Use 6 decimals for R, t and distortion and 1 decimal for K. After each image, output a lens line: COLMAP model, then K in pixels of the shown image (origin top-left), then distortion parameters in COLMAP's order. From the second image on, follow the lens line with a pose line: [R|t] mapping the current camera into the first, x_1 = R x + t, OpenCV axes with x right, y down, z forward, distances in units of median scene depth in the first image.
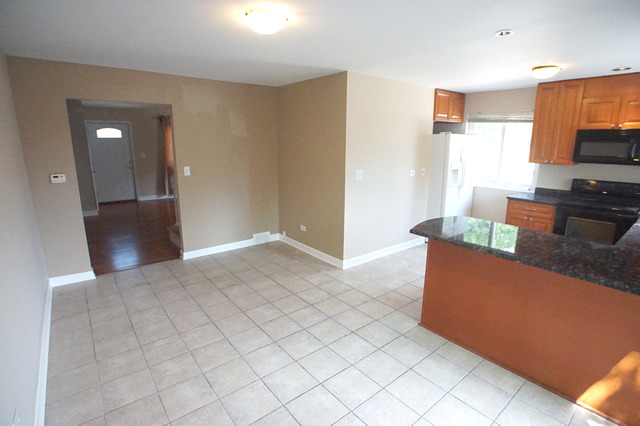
lens RADIAL K [[319.7, 0, 321.6], [0, 319.7, 214.4], [0, 0, 1]] dist [-0.090312, 0.044635]
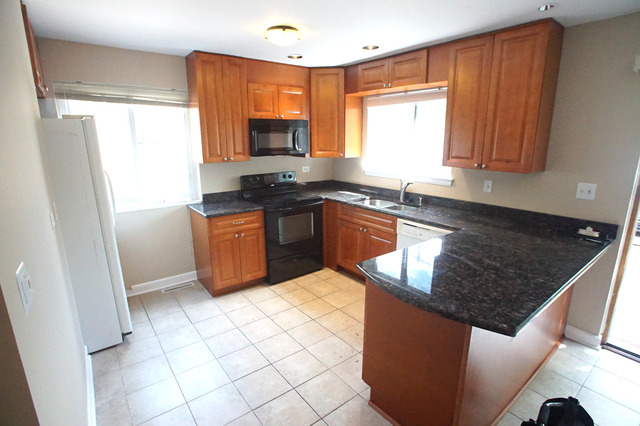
lens RADIAL K [[319.7, 0, 321.6], [0, 319.7, 214.4], [0, 0, 1]] dist [-0.090312, 0.044635]
pose [[0.018765, -0.233470, 0.972183, -0.077654], [0.221003, 0.949271, 0.223702, -0.184423], [-0.975093, 0.210657, 0.069411, 0.834967]]
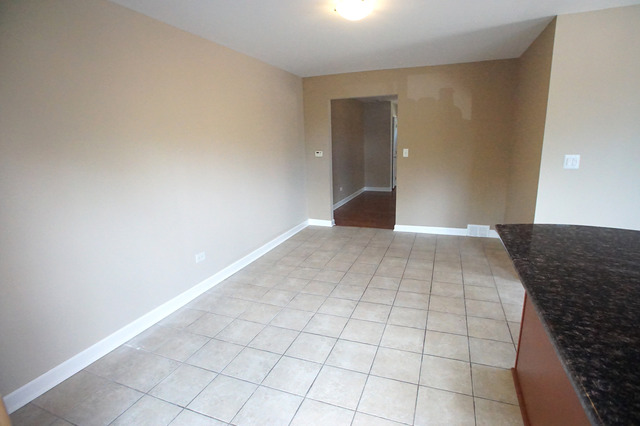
lens RADIAL K [[319.7, 0, 321.6], [0, 319.7, 214.4], [0, 0, 1]] dist [-0.090312, 0.044635]
pose [[0.498404, 0.170073, -0.850099, 0.473698], [-0.160580, 0.981712, 0.102258, 0.011569], [0.851943, 0.085543, 0.516600, 0.204466]]
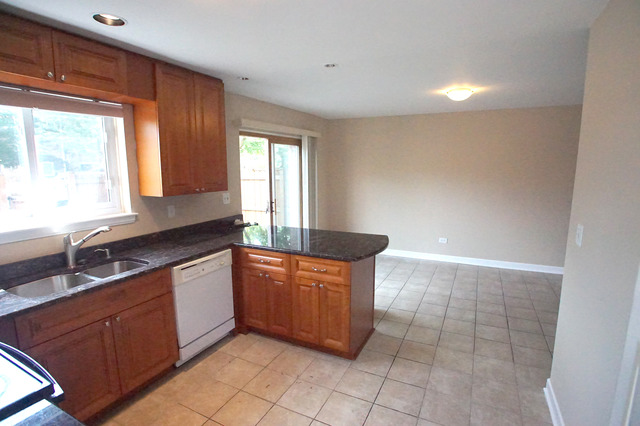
lens RADIAL K [[319.7, 0, 321.6], [0, 319.7, 214.4], [0, 0, 1]] dist [-0.090312, 0.044635]
pose [[-0.909609, 0.064070, -0.410494, 0.690735], [-0.090954, 0.933362, 0.347222, -0.292281], [0.405386, 0.353172, -0.843167, 1.308874]]
